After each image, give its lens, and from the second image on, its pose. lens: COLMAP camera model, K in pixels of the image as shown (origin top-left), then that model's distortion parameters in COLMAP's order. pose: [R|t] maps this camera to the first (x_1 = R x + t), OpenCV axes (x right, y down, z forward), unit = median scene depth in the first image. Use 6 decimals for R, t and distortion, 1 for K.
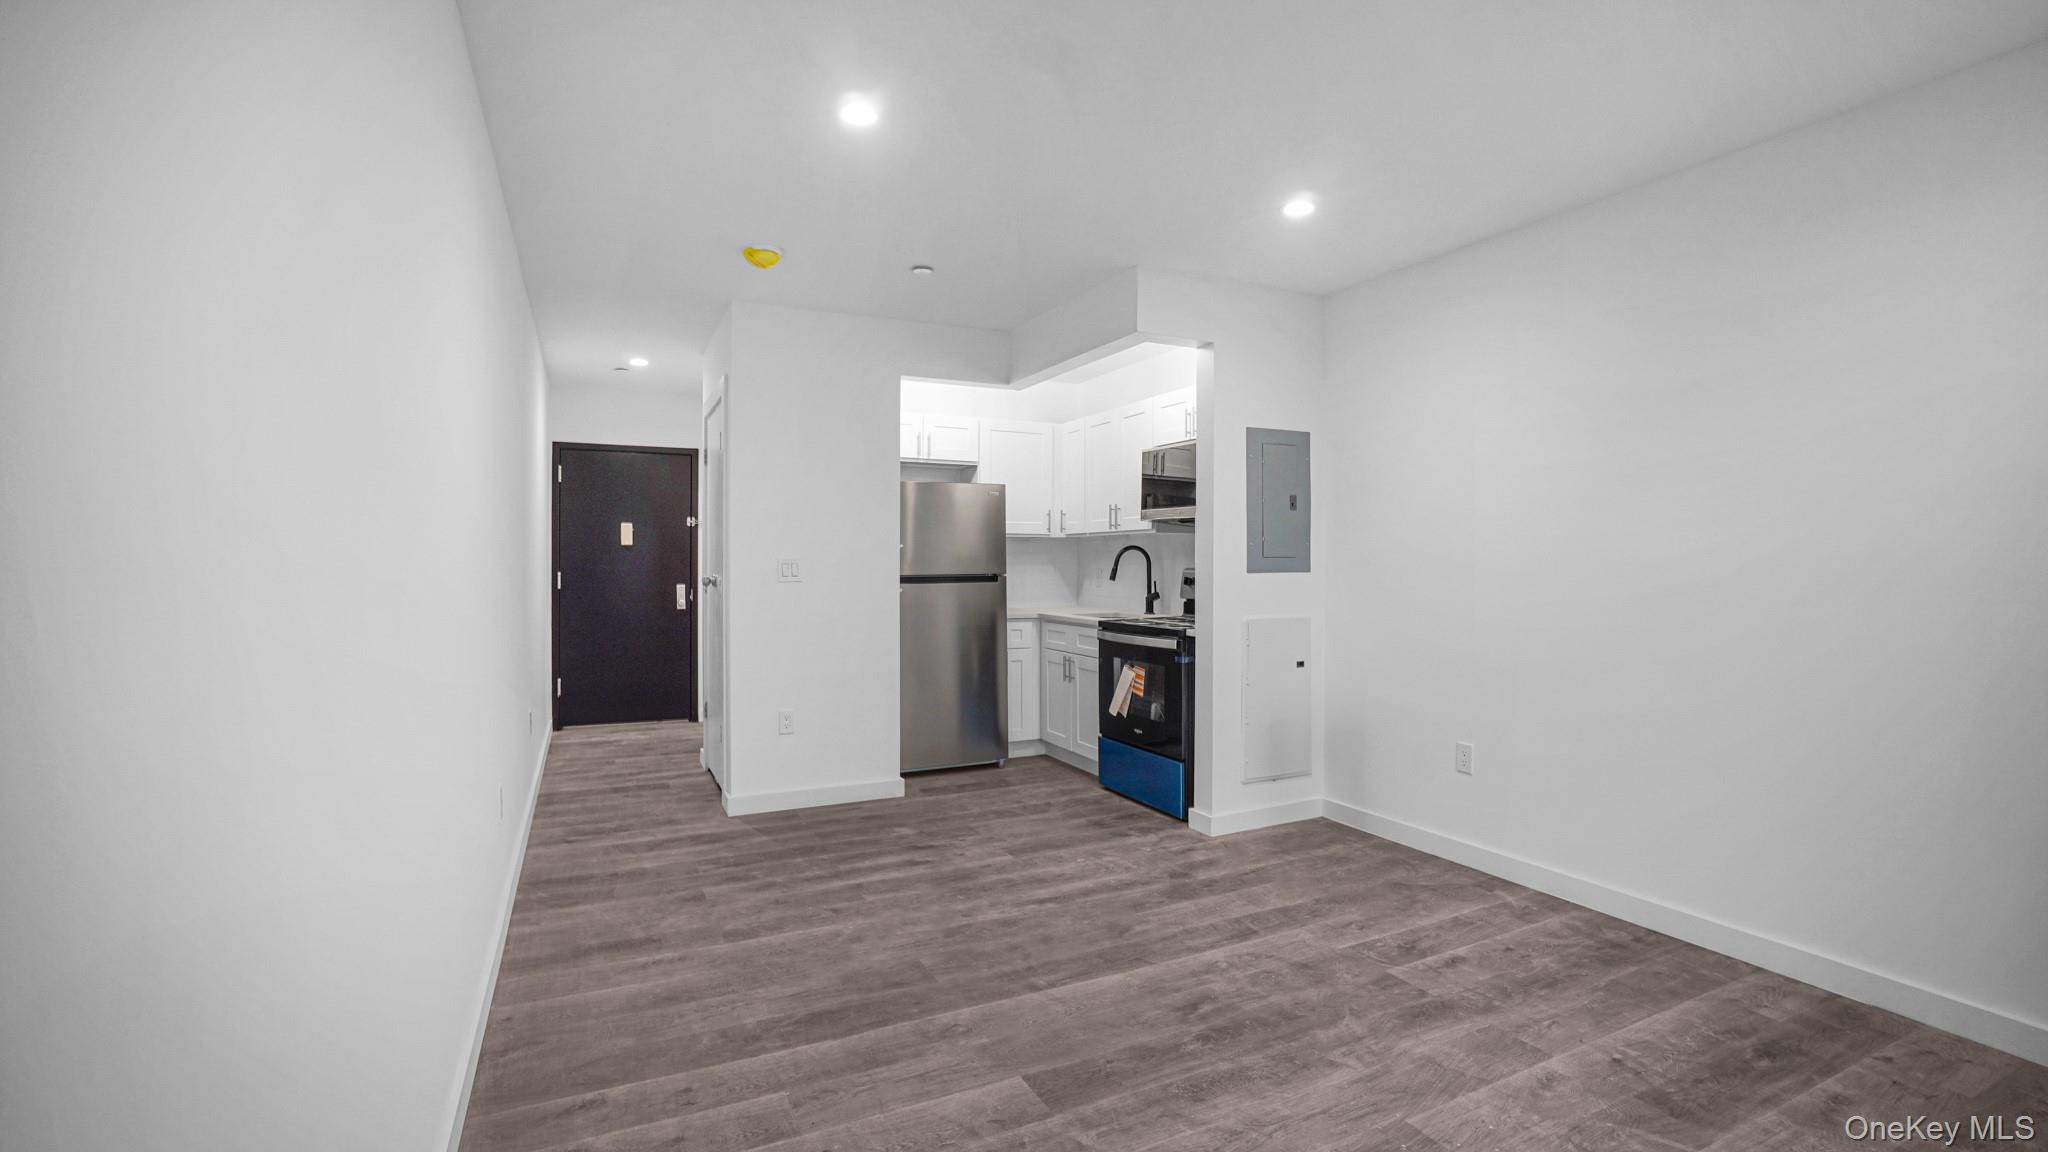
lens RADIAL K [[911.0, 0, 1017.5], [0, 911.0, 566.6], [0, 0, 1]] dist [-0.061449, 0.023054]
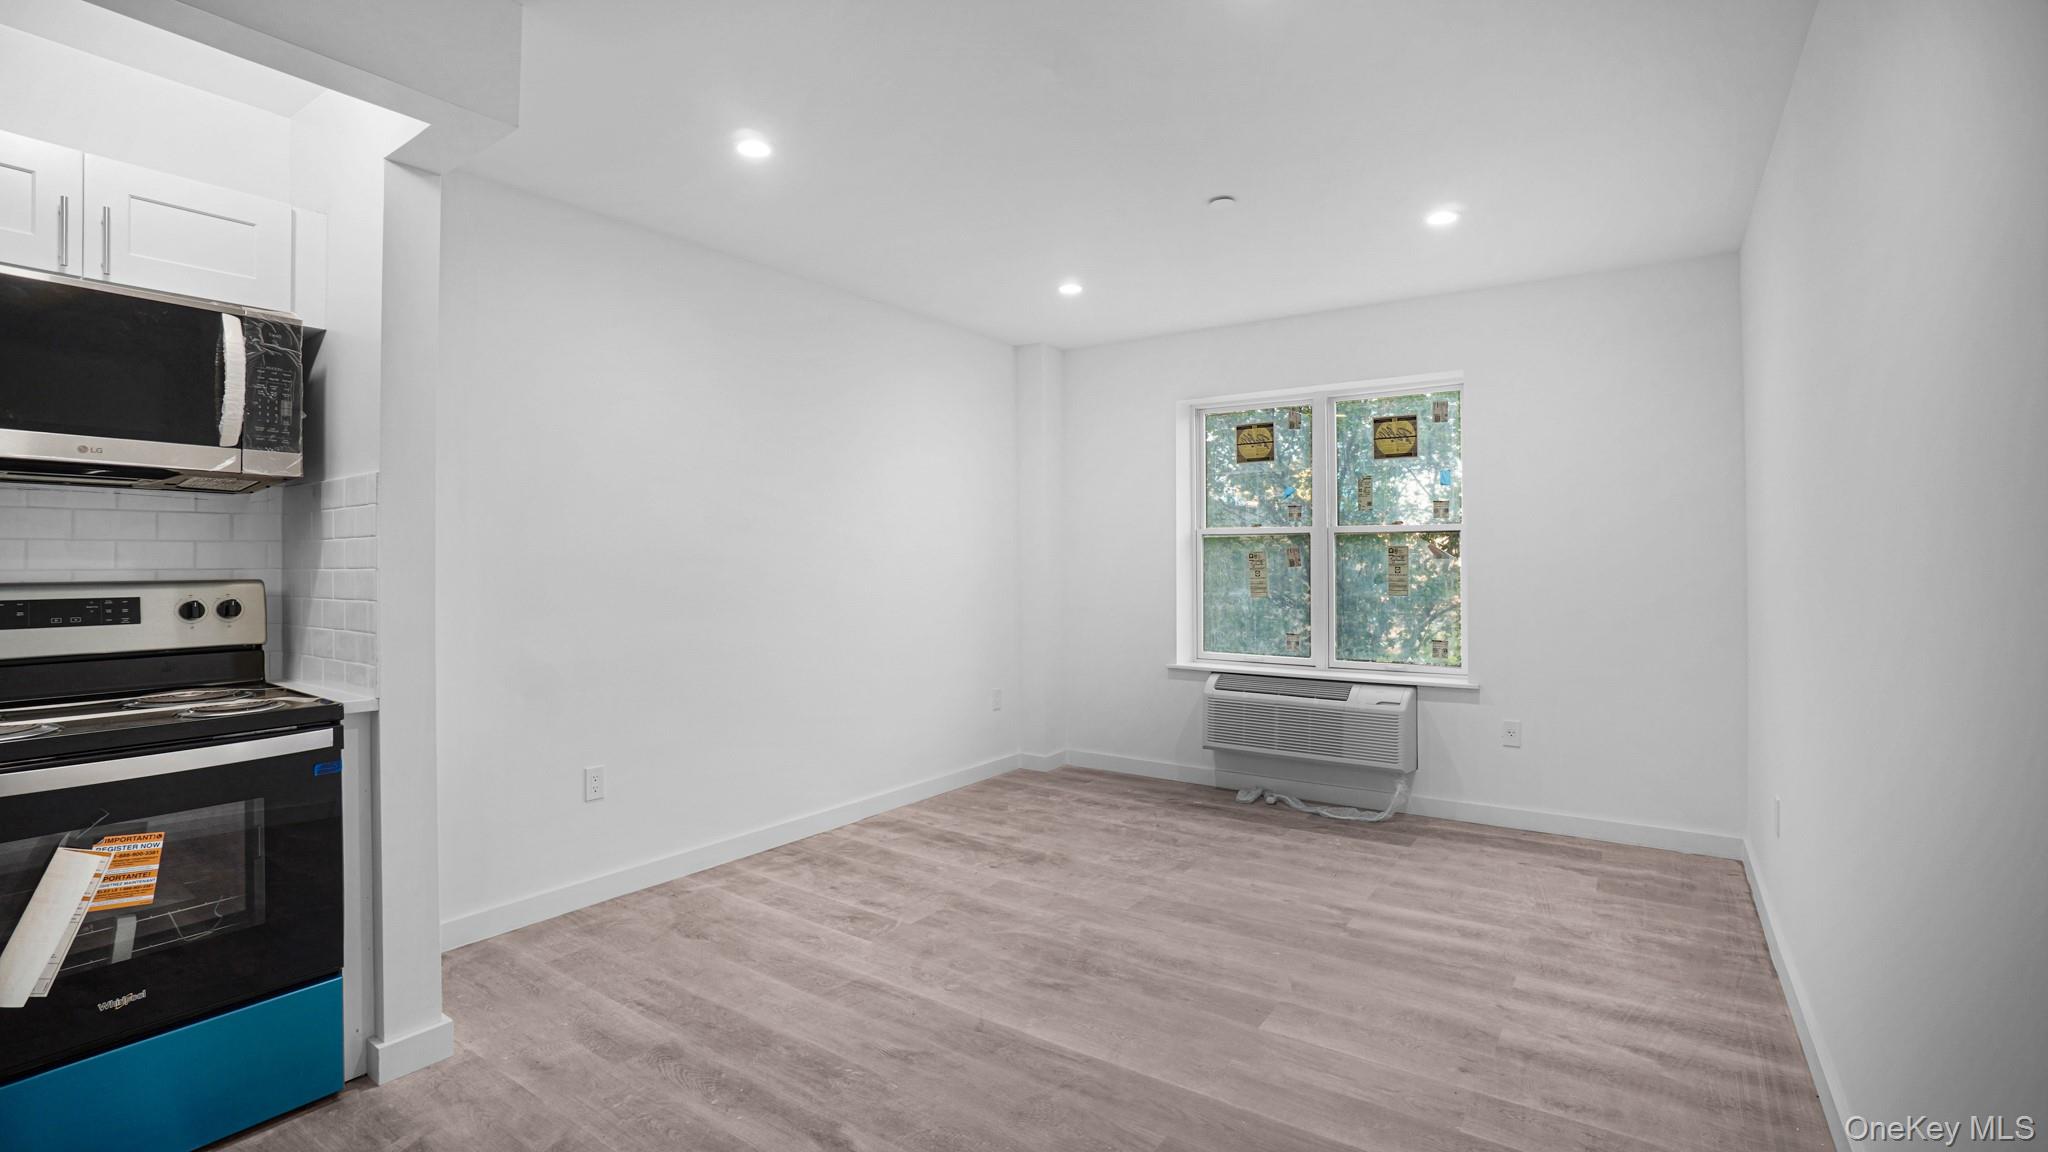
lens RADIAL K [[911.0, 0, 1027.6], [0, 911.0, 553.5], [0, 0, 1]] dist [-0.067273, 0.022883]
pose [[-0.493001, 0.006095, 0.870008, -0.416032], [0.010724, 0.999942, -0.000929, -0.007502], [-0.869963, 0.008872, -0.493038, 0.911127]]
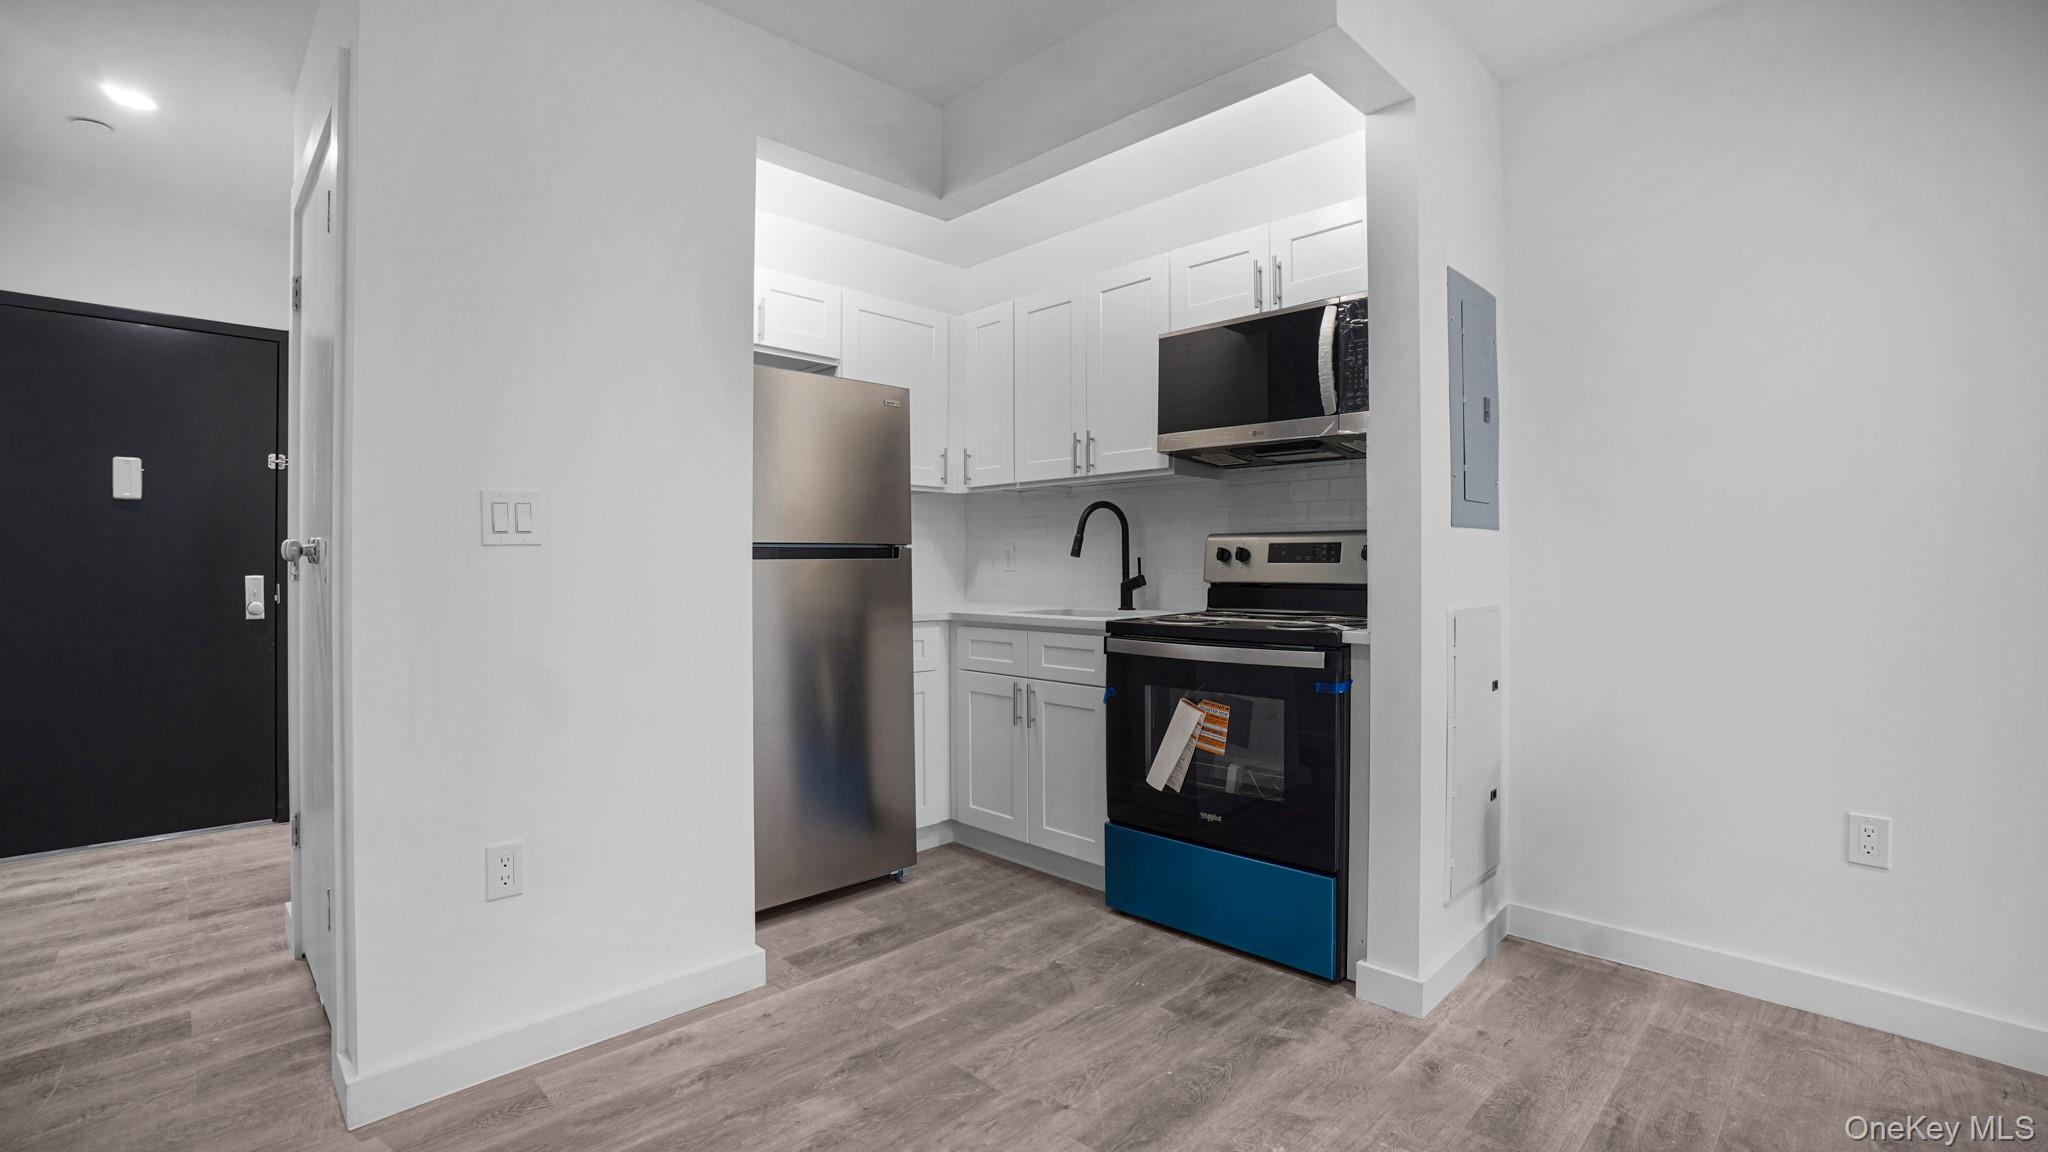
lens RADIAL K [[911.0, 0, 1017.5], [0, 911.0, 566.6], [0, 0, 1]] dist [-0.061449, 0.023054]
pose [[0.945508, -0.002391, 0.325590, -0.172999], [0.004393, 0.999976, -0.005415, 0.032331], [-0.325569, 0.006551, 0.945495, 0.553532]]
